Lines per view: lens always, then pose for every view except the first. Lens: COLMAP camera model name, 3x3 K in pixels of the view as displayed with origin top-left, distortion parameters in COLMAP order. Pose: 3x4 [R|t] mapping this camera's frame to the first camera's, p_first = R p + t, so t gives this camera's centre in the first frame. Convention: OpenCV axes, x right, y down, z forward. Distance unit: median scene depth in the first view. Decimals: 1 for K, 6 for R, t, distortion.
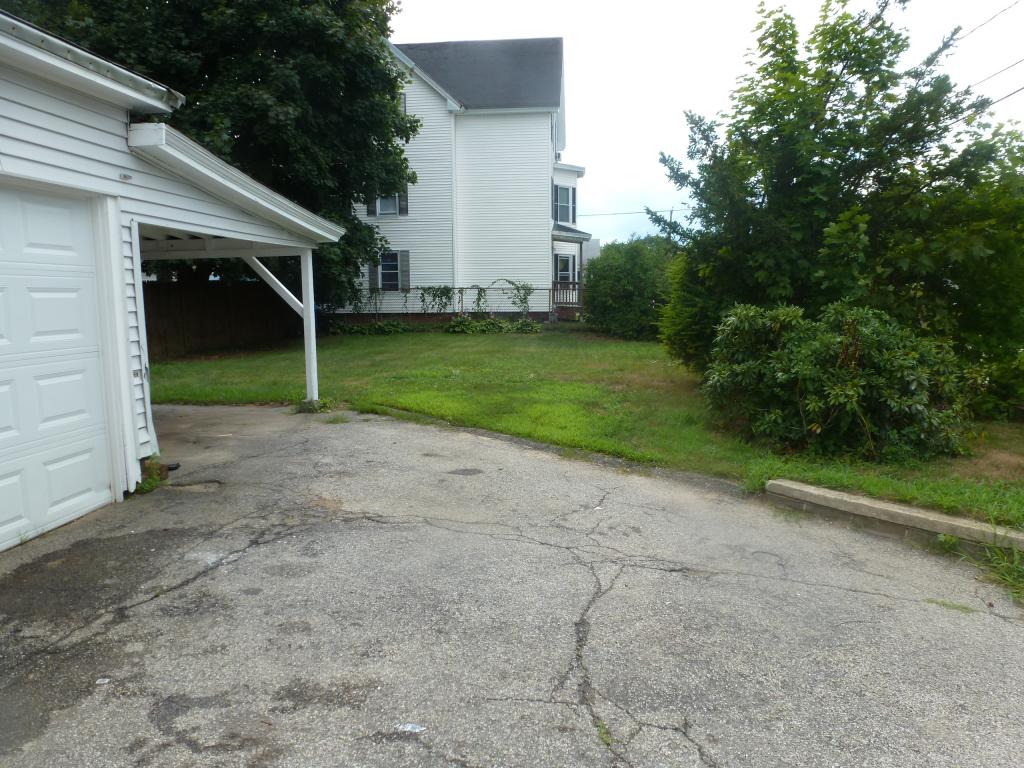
lens RADIAL K [[745.6, 0, 512.0], [0, 745.6, 384.0], [0, 0, 1]] dist [-0.060619, 0.008758]
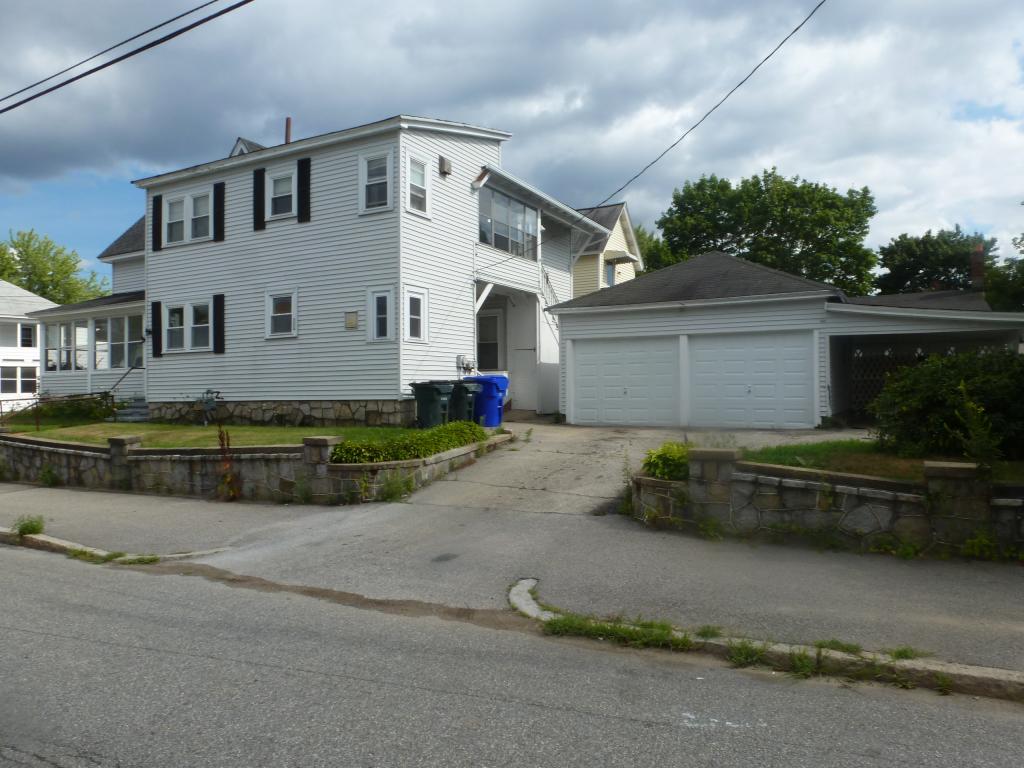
lens RADIAL K [[745.6, 0, 512.0], [0, 745.6, 384.0], [0, 0, 1]] dist [-0.060619, 0.008758]
pose [[-0.398962, 0.005271, -0.916952, 0.640830], [-0.096215, 0.994223, 0.047578, -0.011318], [0.911906, 0.107207, -0.396150, 0.247266]]
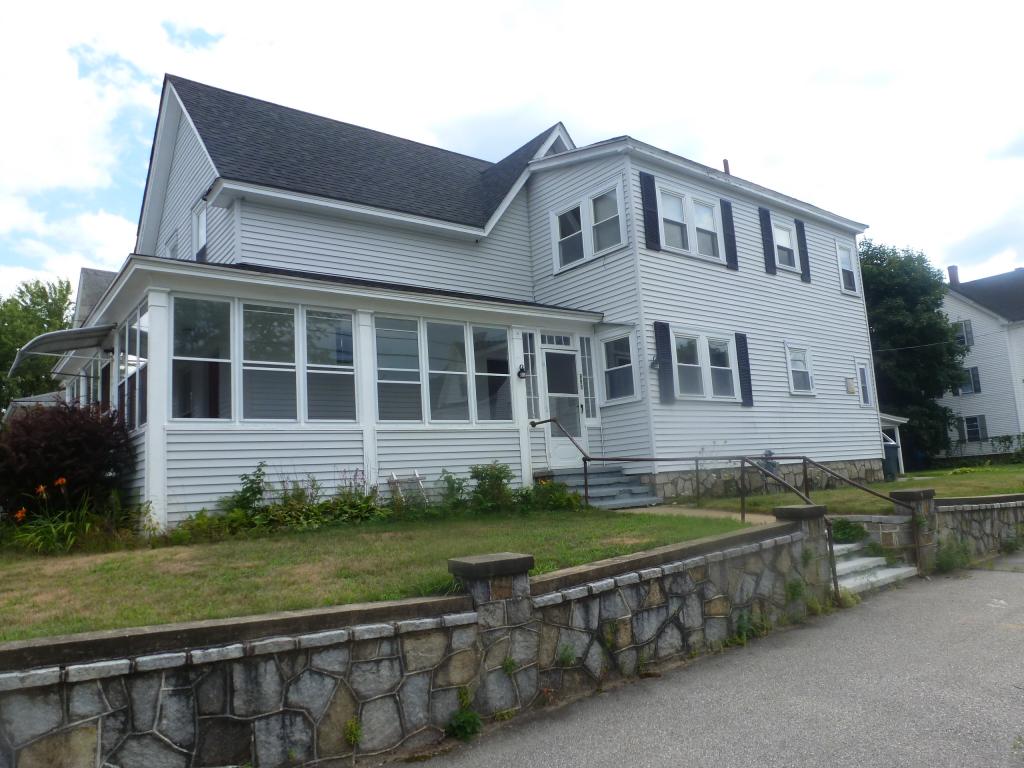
lens RADIAL K [[745.6, 0, 512.0], [0, 745.6, 384.0], [0, 0, 1]] dist [-0.060619, 0.008758]
pose [[0.689638, -0.135661, -0.711334, 0.346858], [-0.031356, 0.975780, -0.216494, 0.152604], [0.723475, 0.171607, 0.668681, -0.956093]]
